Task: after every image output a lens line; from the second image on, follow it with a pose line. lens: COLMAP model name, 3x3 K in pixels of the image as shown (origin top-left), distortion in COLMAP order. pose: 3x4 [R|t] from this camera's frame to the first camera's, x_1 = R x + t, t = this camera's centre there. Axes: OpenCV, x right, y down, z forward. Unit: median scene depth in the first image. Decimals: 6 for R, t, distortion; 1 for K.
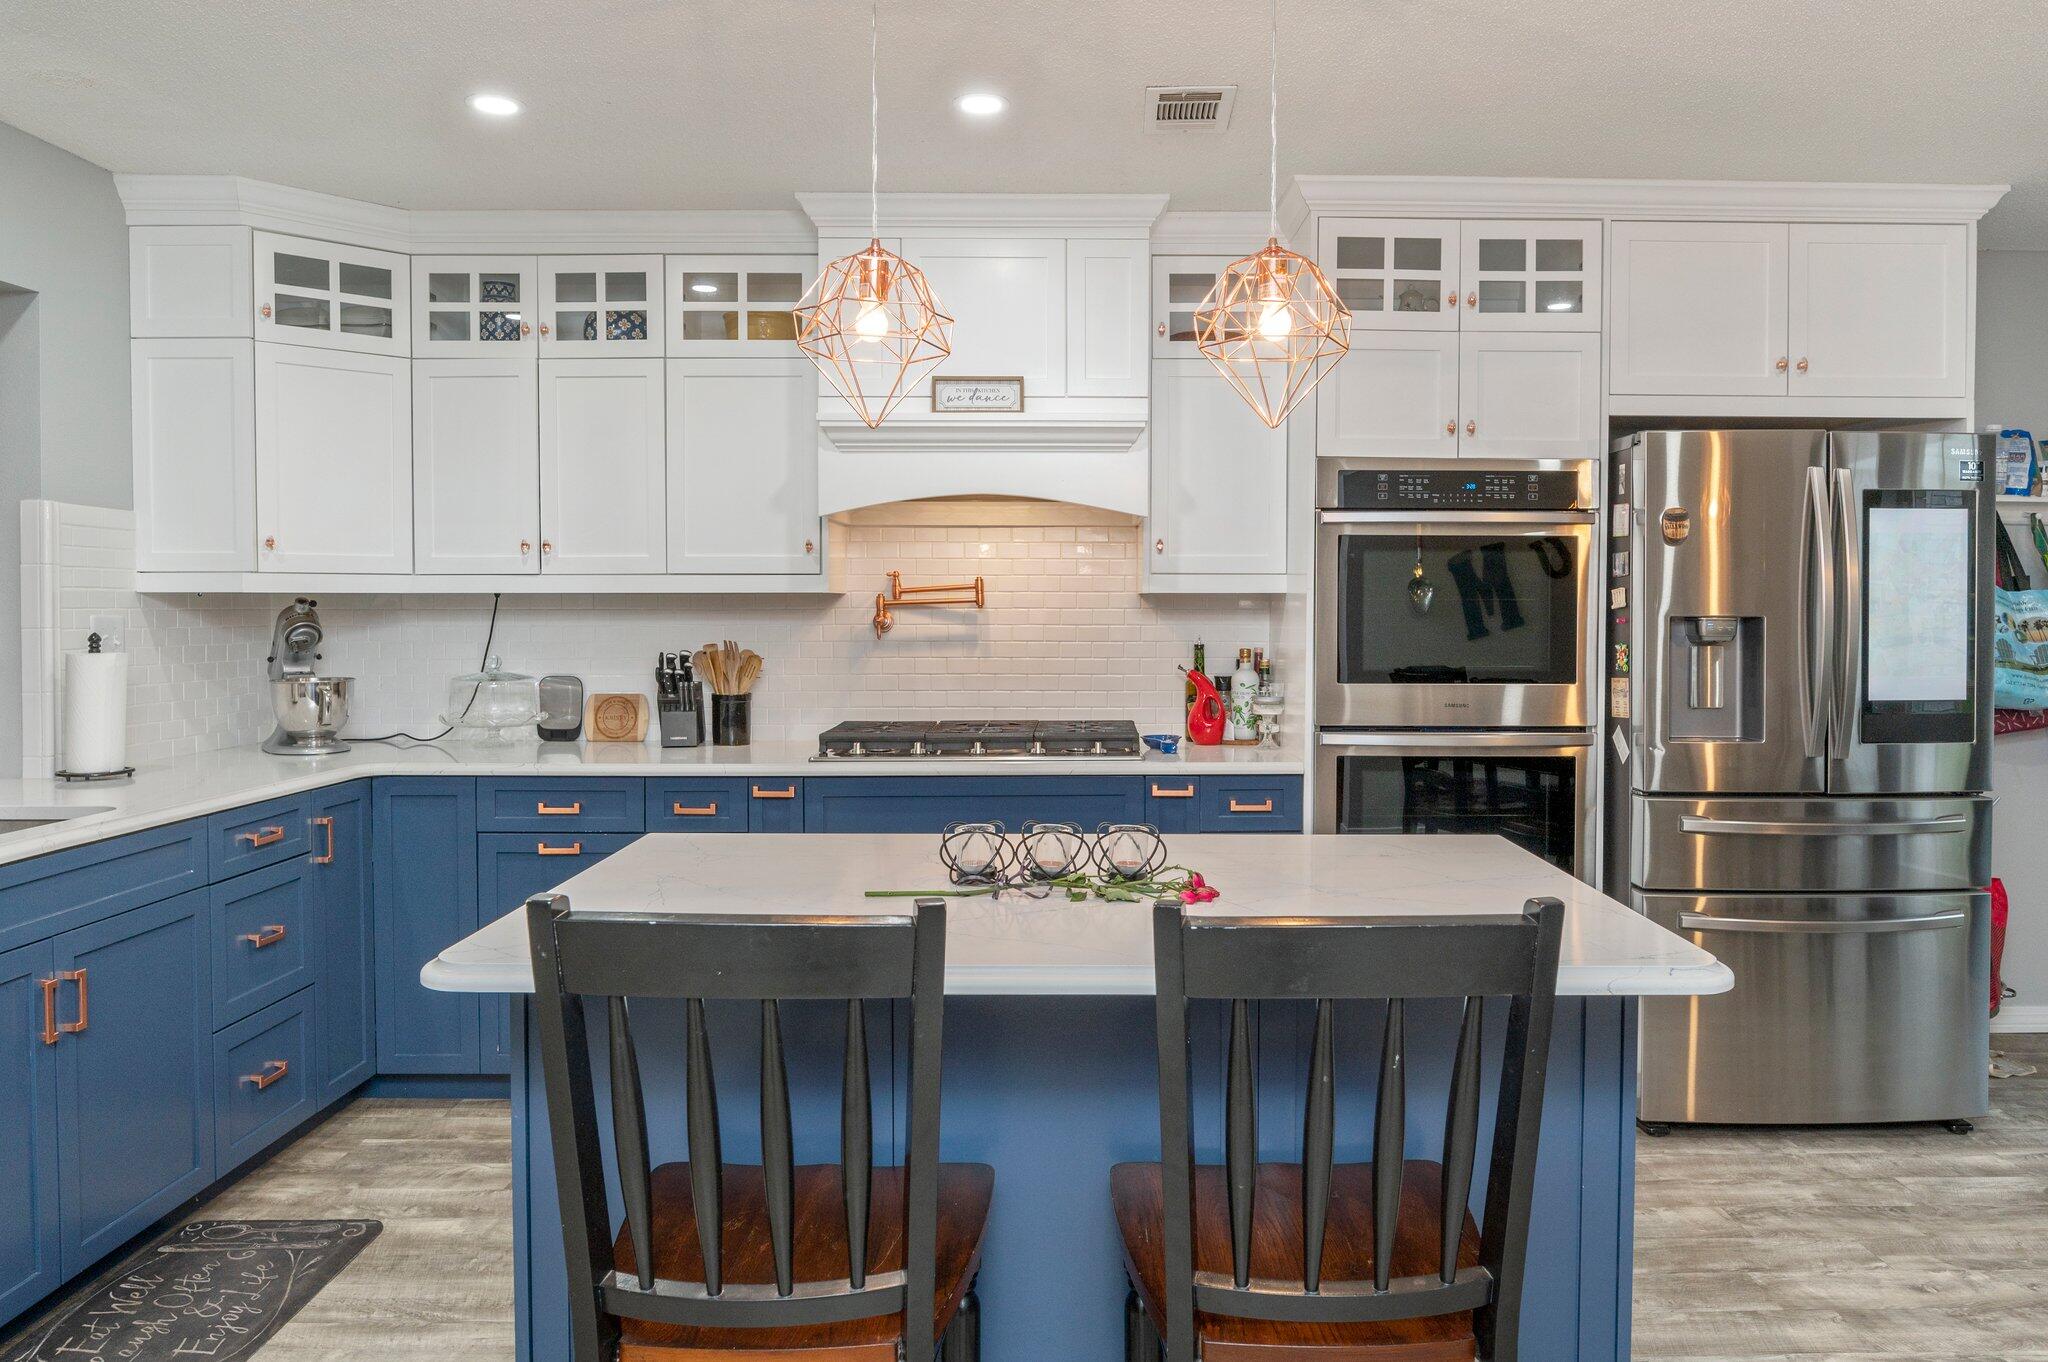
lens RADIAL K [[1364.8, 0, 1081.7], [0, 1364.8, 632.7], [0, 0, 1]] dist [-0.015714, 0.011337]
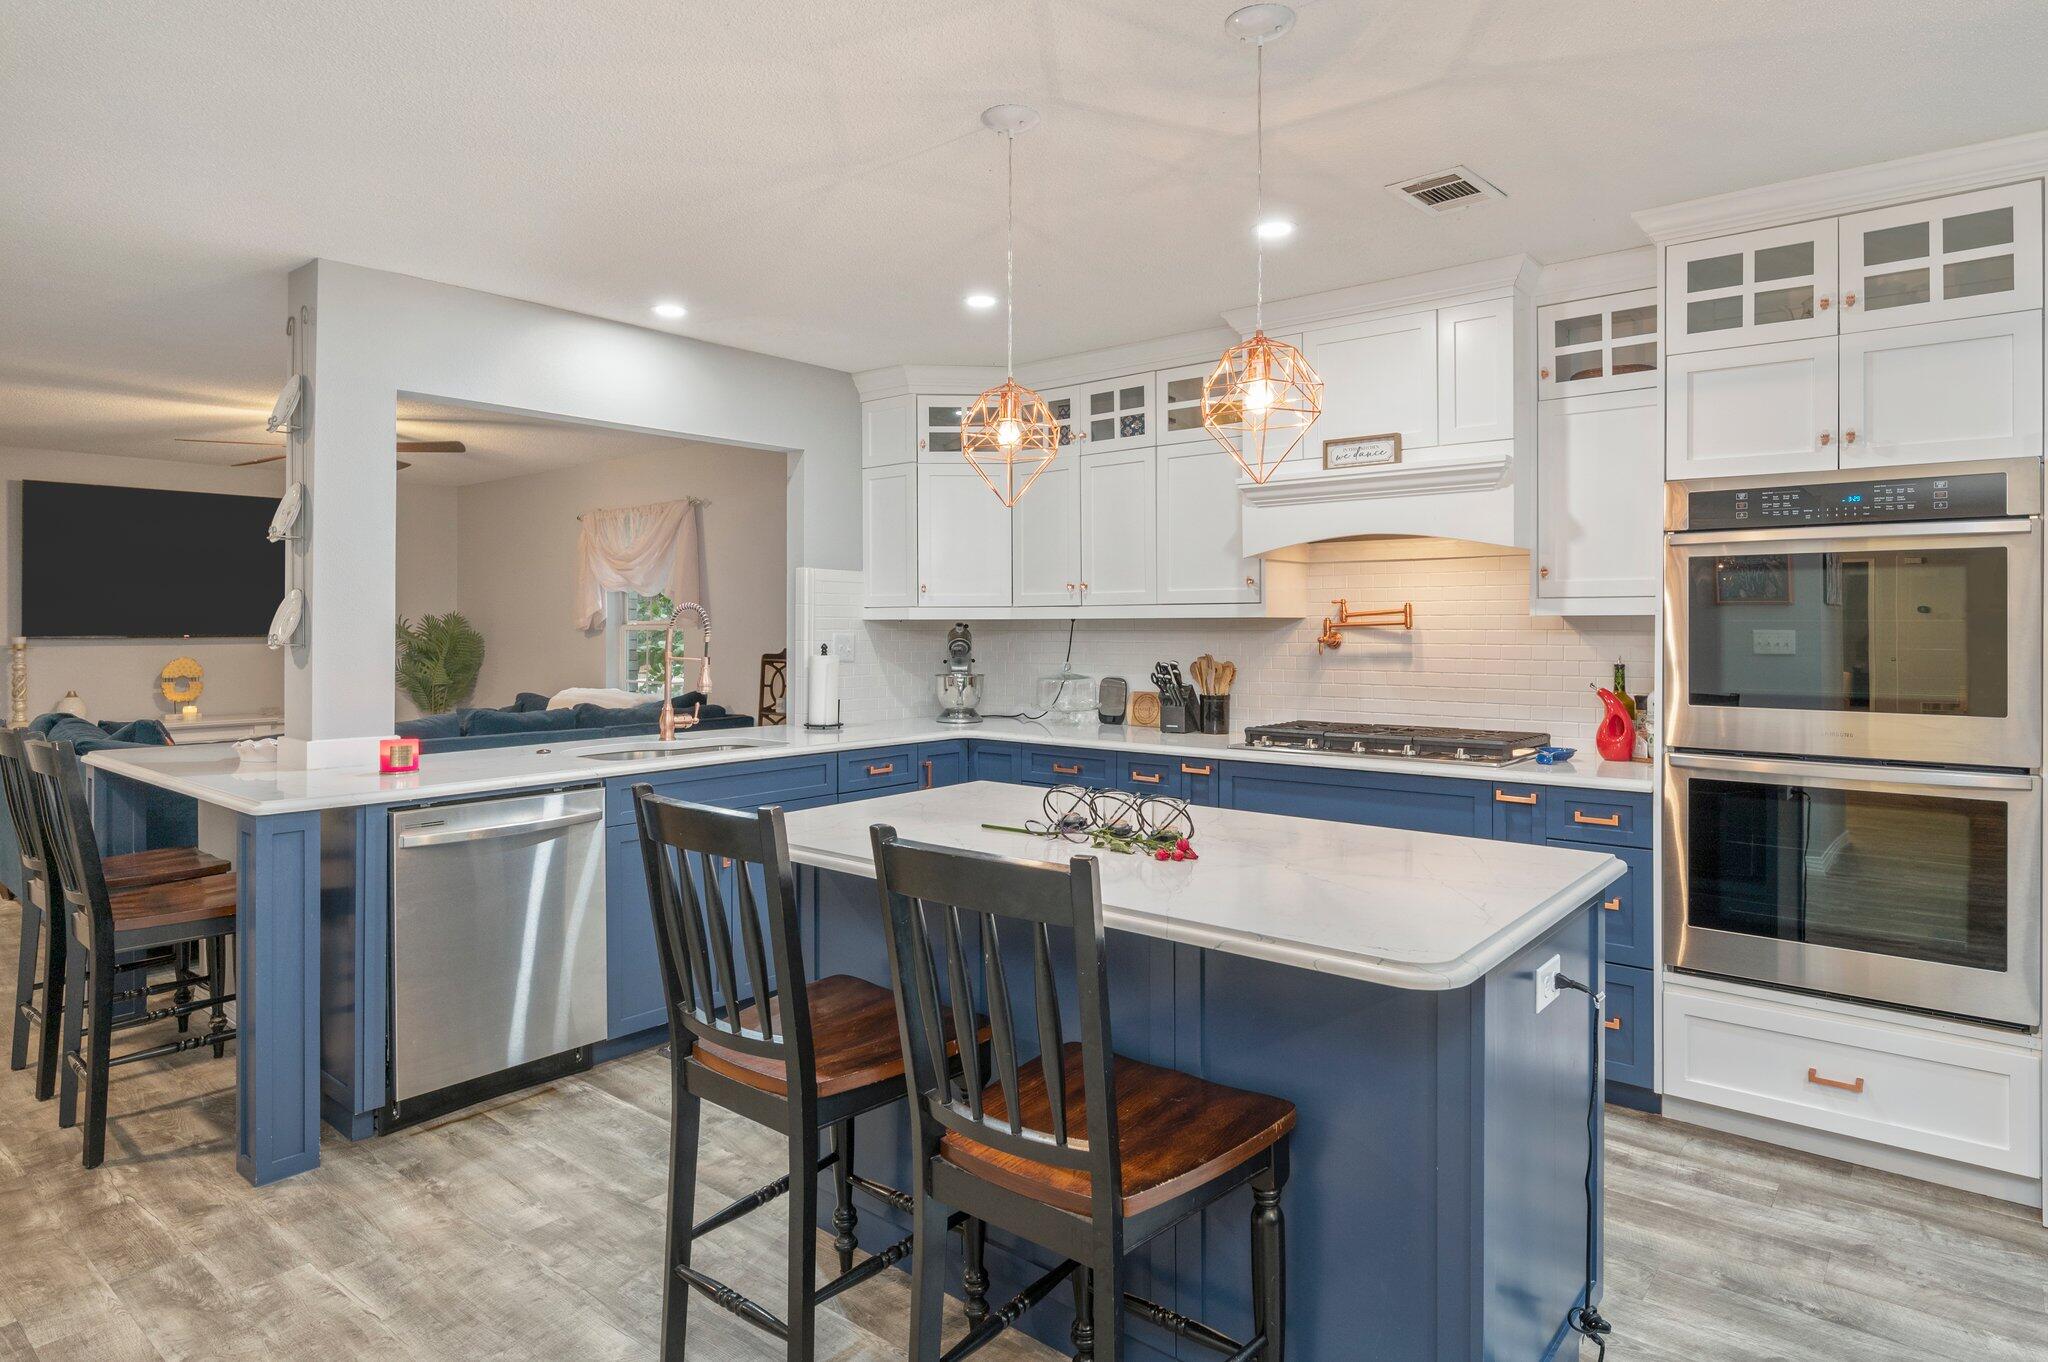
lens RADIAL K [[1137.0, 0, 1003.6], [0, 1137.0, 612.9], [0, 0, 1]] dist [-0.004235, -0.001258]
pose [[0.764812, -0.008856, -0.644192, 0.333917], [-0.012132, 0.999530, -0.028145, -0.000747], [0.644139, 0.029341, 0.764345, 0.037787]]
